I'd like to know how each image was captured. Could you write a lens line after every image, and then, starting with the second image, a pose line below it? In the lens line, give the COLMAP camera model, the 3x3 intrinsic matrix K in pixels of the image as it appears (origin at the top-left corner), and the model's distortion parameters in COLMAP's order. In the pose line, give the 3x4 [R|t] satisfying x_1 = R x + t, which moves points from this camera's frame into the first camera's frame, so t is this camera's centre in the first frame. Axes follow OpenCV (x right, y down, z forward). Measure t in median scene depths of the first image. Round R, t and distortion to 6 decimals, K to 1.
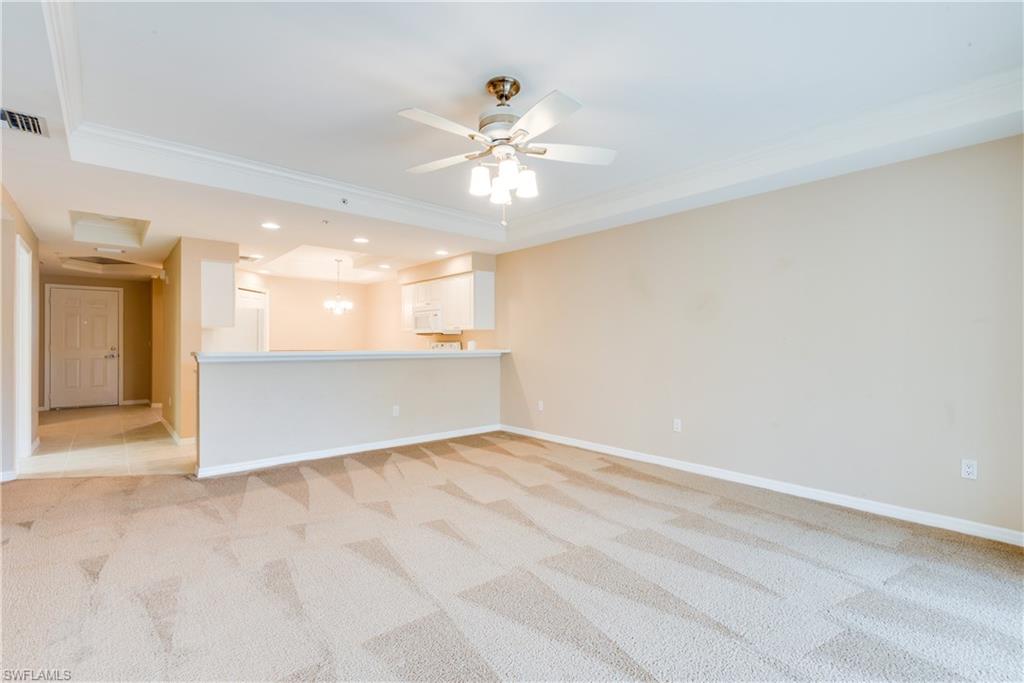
lens RADIAL K [[460.3, 0, 510.9], [0, 460.3, 342.0], [0, 0, 1]] dist [0.038620, -0.020693]
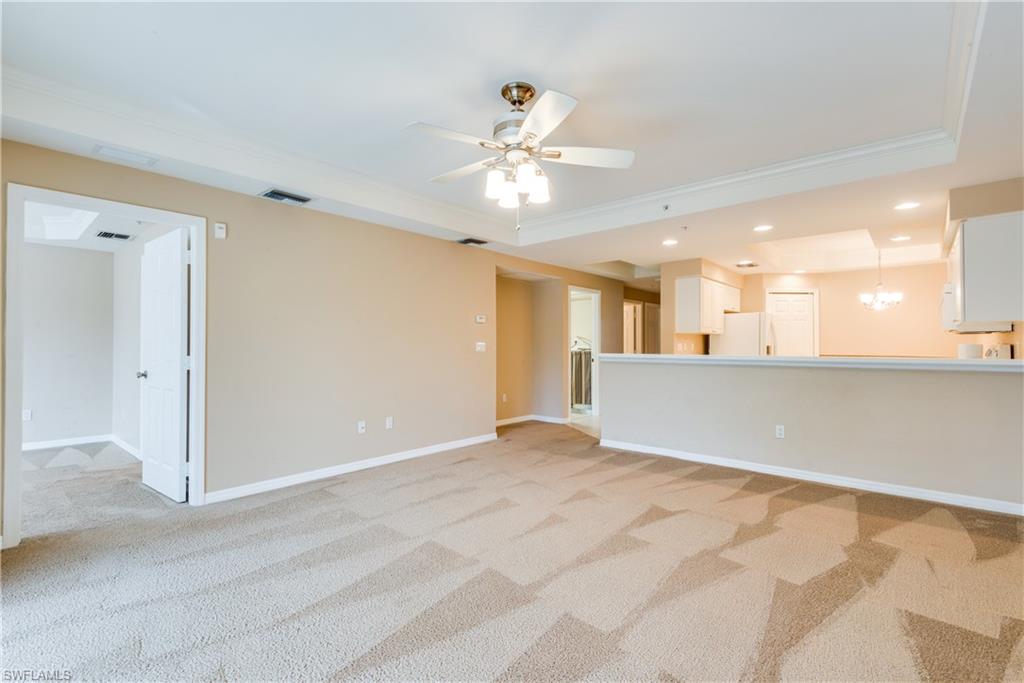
lens RADIAL K [[460.3, 0, 510.9], [0, 460.3, 342.0], [0, 0, 1]] dist [0.038620, -0.020693]
pose [[0.139628, -0.010240, -0.990151, 0.710704], [0.002916, 0.999946, -0.009930, 0.001154], [0.990200, -0.001501, 0.139651, 0.616781]]
